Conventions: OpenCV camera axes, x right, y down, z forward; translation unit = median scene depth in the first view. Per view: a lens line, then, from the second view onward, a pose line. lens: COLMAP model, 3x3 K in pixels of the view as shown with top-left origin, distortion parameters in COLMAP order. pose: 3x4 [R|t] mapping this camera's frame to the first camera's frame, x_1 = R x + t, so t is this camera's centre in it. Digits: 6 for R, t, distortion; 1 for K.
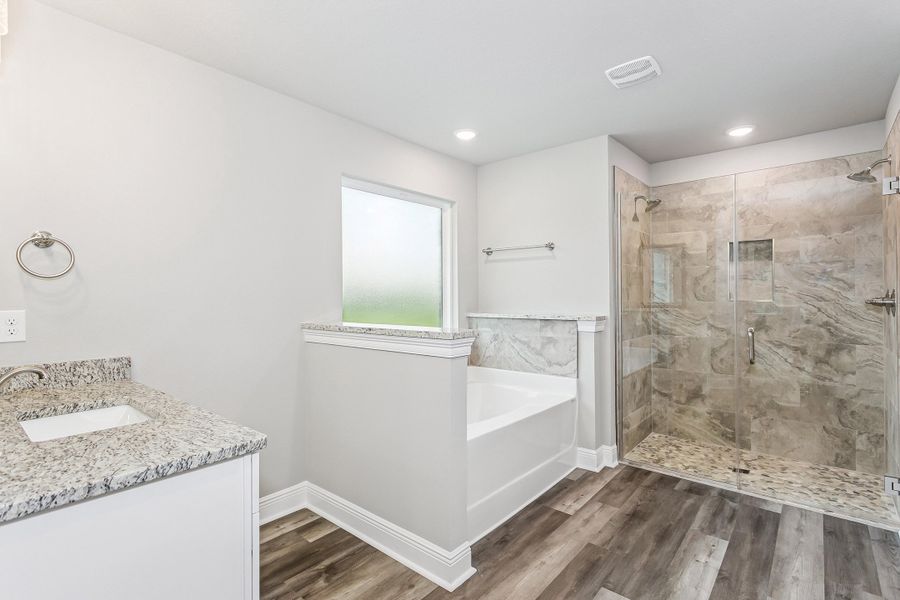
lens RADIAL K [[430.7, 0, 448.3], [0, 430.7, 300.3], [0, 0, 1]] dist [0.002762, 0.001661]
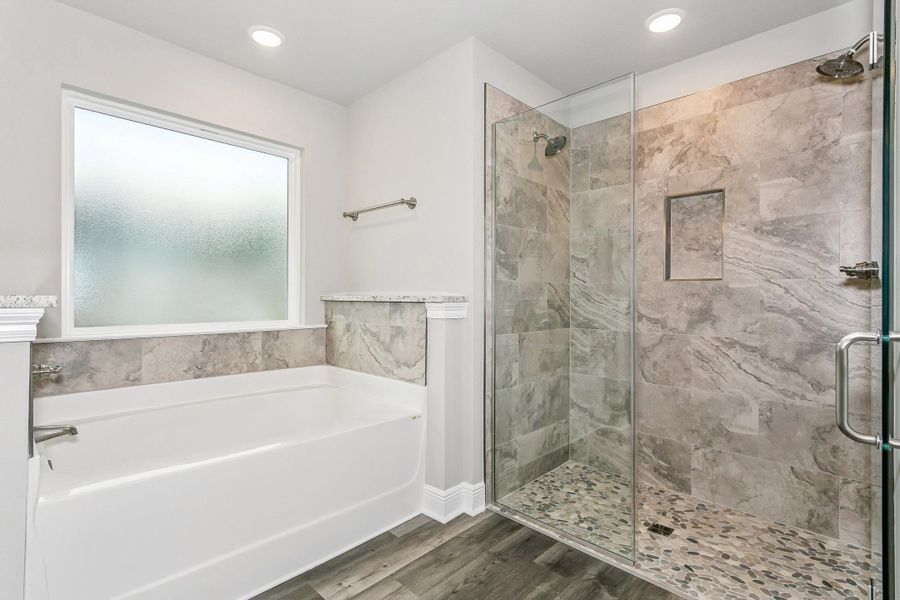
lens RADIAL K [[430.7, 0, 448.3], [0, 430.7, 300.3], [0, 0, 1]] dist [0.002762, 0.001661]
pose [[0.998003, 0.012057, -0.062003, 0.371534], [-0.012205, 0.999923, -0.002023, 0.042904], [0.061974, 0.002776, 0.998074, 0.298241]]
